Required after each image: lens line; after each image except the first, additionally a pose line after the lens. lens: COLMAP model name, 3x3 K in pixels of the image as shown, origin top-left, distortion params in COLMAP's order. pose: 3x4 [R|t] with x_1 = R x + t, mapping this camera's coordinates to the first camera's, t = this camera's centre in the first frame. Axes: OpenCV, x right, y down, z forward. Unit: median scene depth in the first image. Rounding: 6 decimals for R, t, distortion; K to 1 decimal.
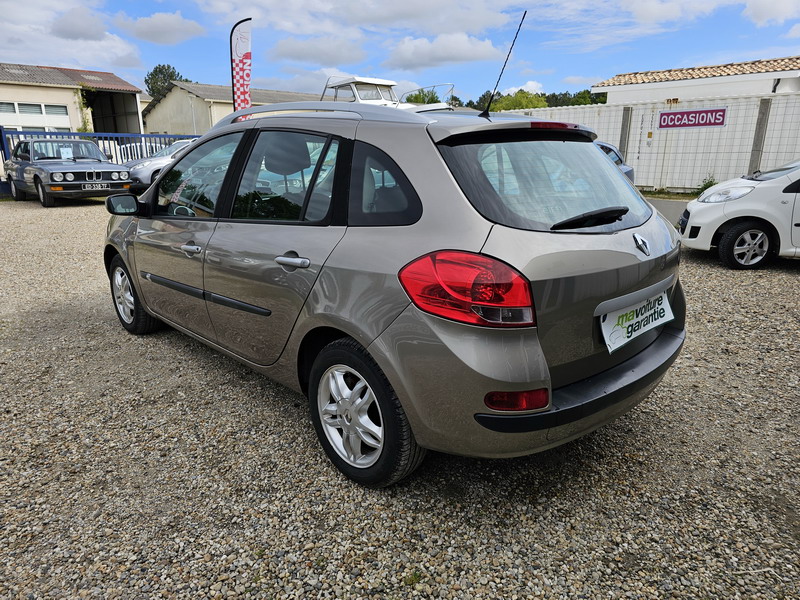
lens RADIAL K [[535.3, 0, 403.5], [0, 535.3, 299.3], [0, 0, 1]] dist [0.032313, -0.019380]
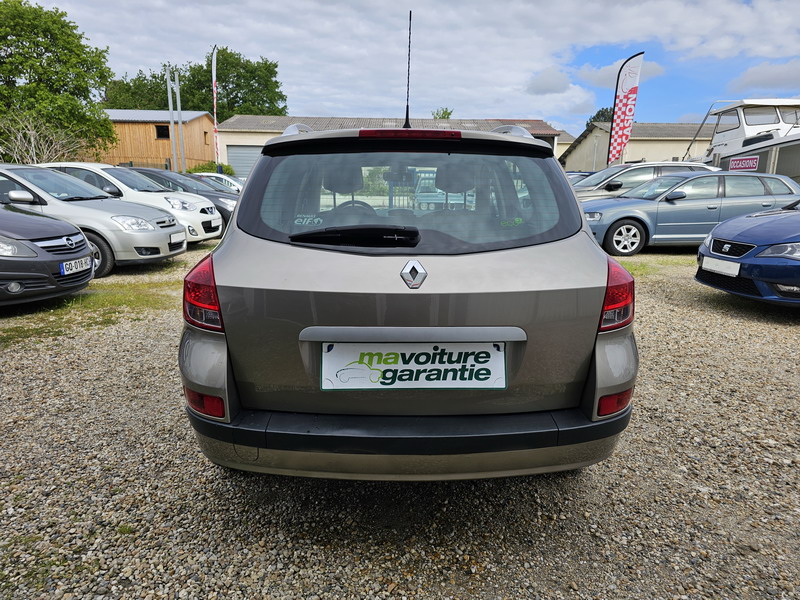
lens RADIAL K [[535.7, 0, 401.3], [0, 535.7, 297.5], [0, 0, 1]] dist [0.051340, -0.032430]
pose [[0.731592, 0.147153, -0.665671, 0.110902], [-0.194398, 0.980918, 0.003193, -0.007537], [0.653439, 0.127069, 0.746238, 0.045377]]
